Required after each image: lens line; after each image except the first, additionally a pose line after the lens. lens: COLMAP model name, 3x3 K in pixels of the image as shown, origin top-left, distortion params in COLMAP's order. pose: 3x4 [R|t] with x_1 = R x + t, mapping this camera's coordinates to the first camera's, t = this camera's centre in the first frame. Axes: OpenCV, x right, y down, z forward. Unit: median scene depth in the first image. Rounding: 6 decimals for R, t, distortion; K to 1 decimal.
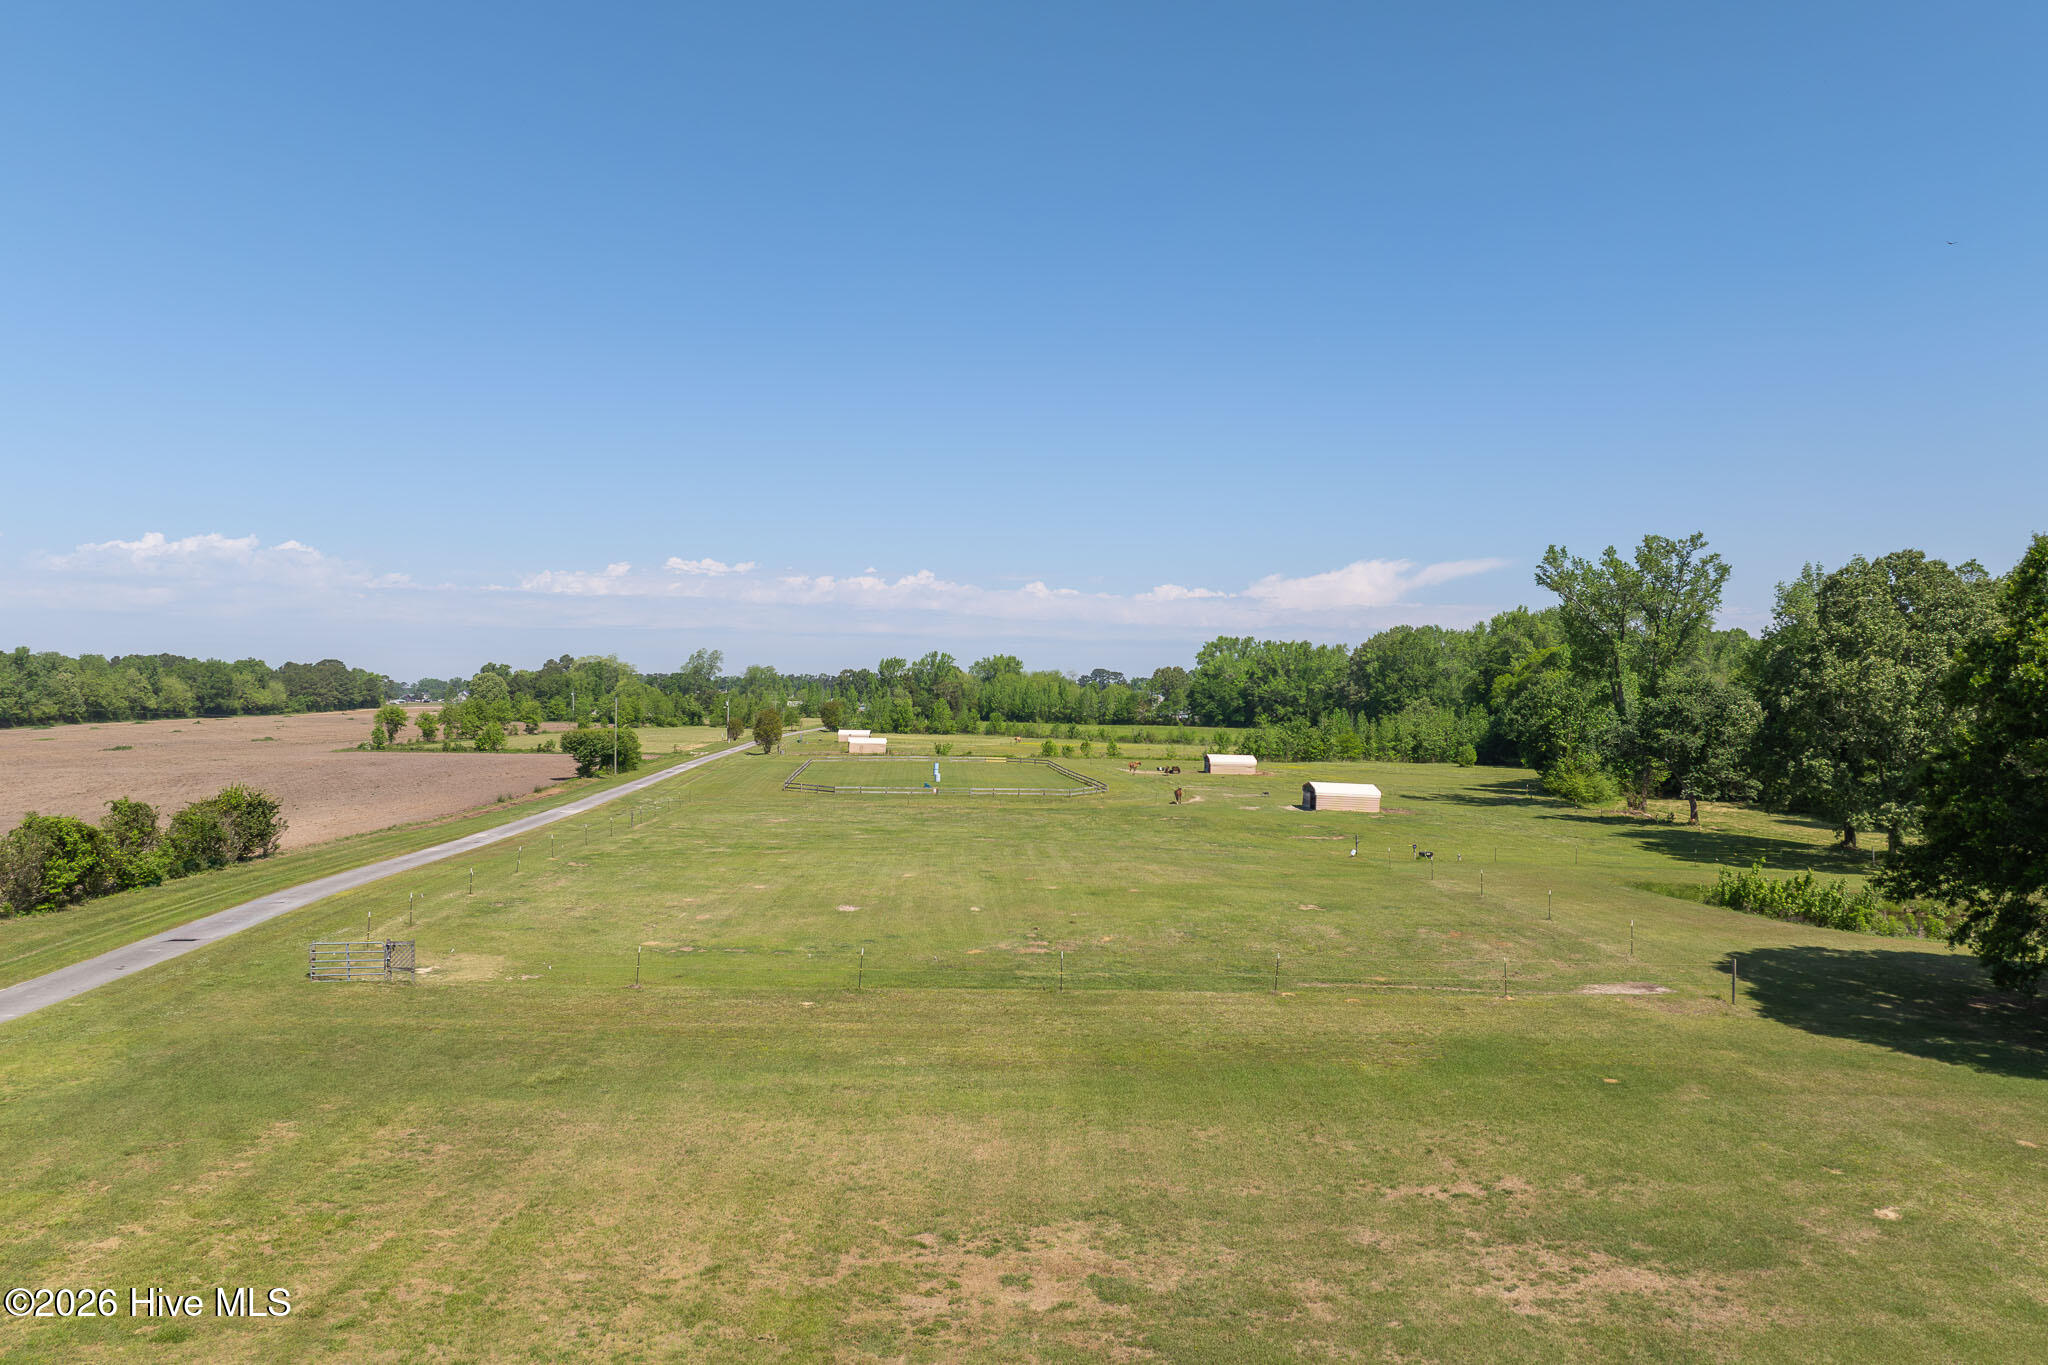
lens RADIAL K [[1464.3, 0, 1021.8], [0, 1464.3, 677.6], [0, 0, 1]] dist [-0.033779, -0.003982]
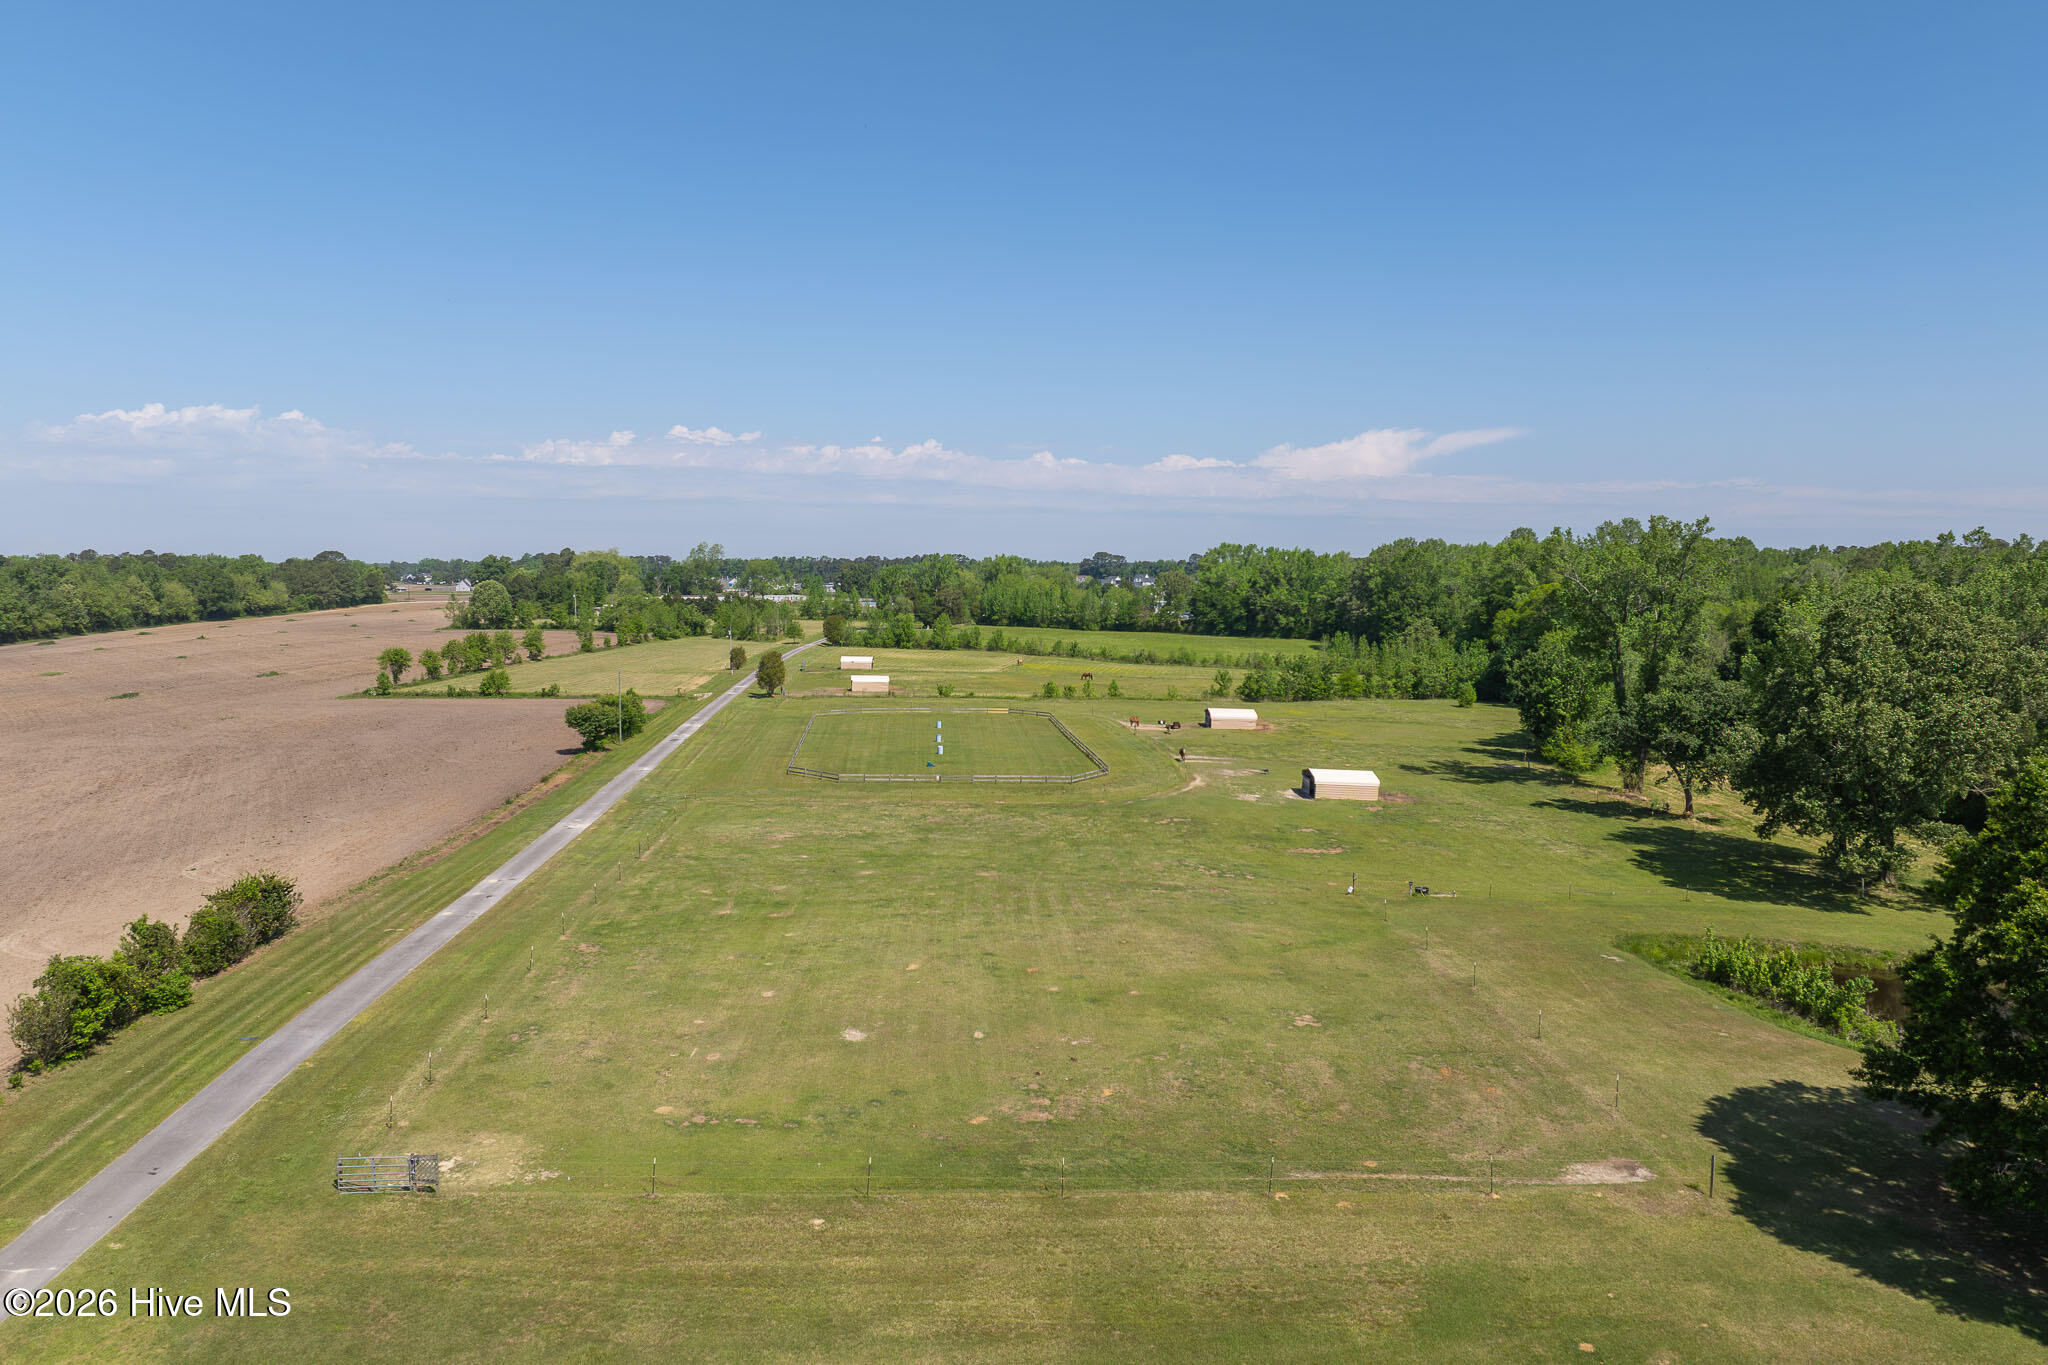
lens RADIAL K [[1464.3, 0, 1022.8], [0, 1464.3, 663.9], [0, 0, 1]] dist [-0.033779, -0.003982]
pose [[1.000000, 0.000679, -0.000655, -0.000154], [-0.000624, 0.996655, 0.081721, -0.055870], [0.000708, -0.081720, 0.996655, 0.000136]]
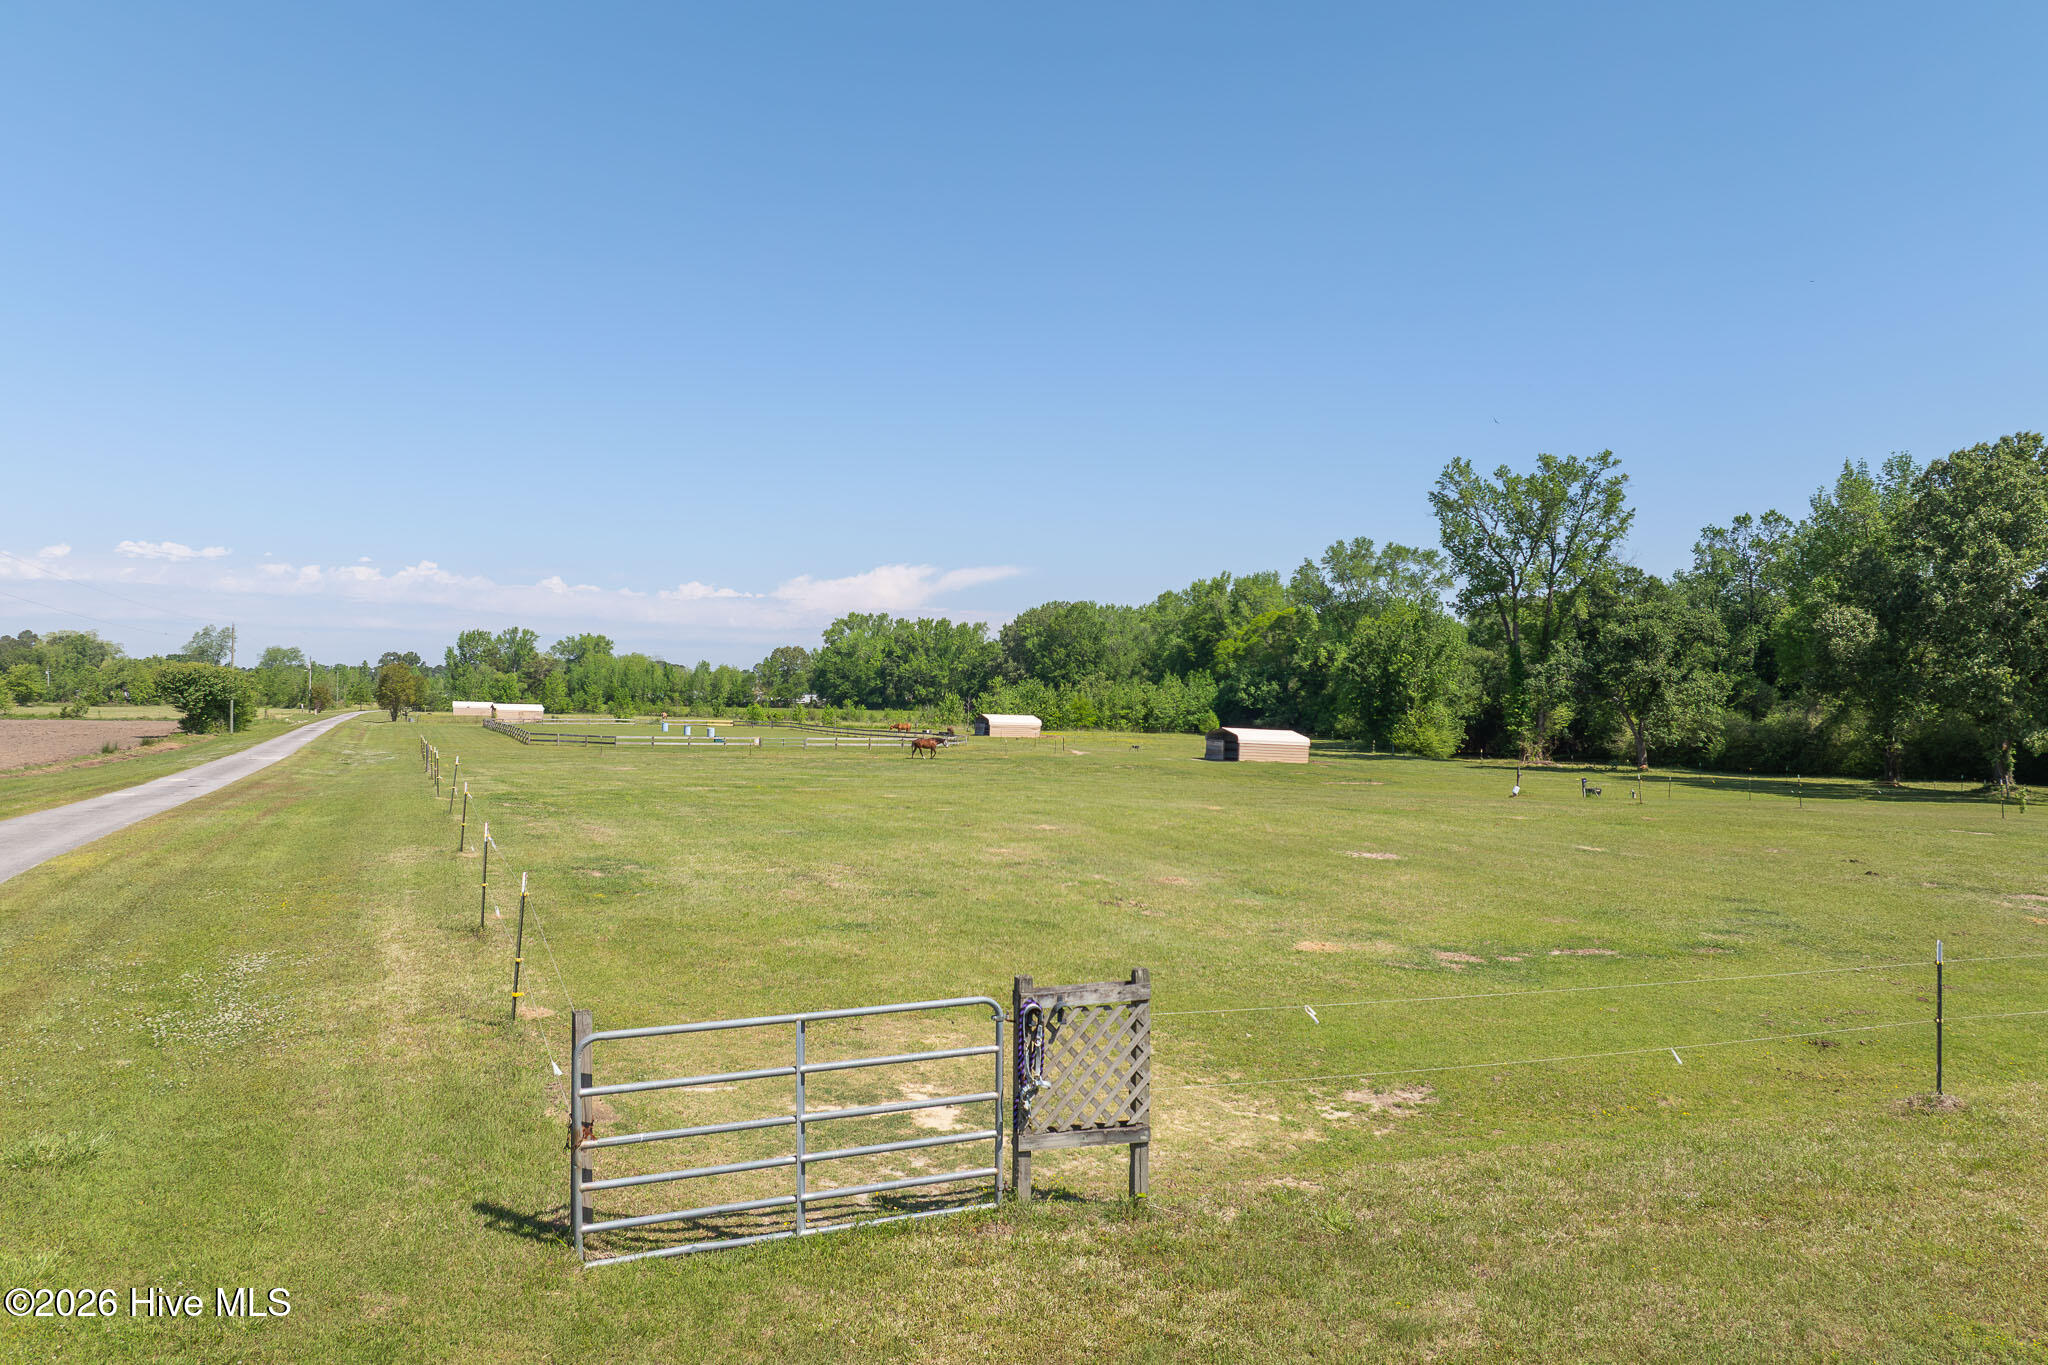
lens RADIAL K [[1464.3, 0, 1030.2], [0, 1464.3, 700.3], [0, 0, 1]] dist [-0.033779, -0.003982]
pose [[0.946620, 0.000308, 0.322353, -0.110889], [-0.004661, 0.999908, 0.012733, 0.030921], [-0.322319, -0.013556, 0.946534, 0.180932]]
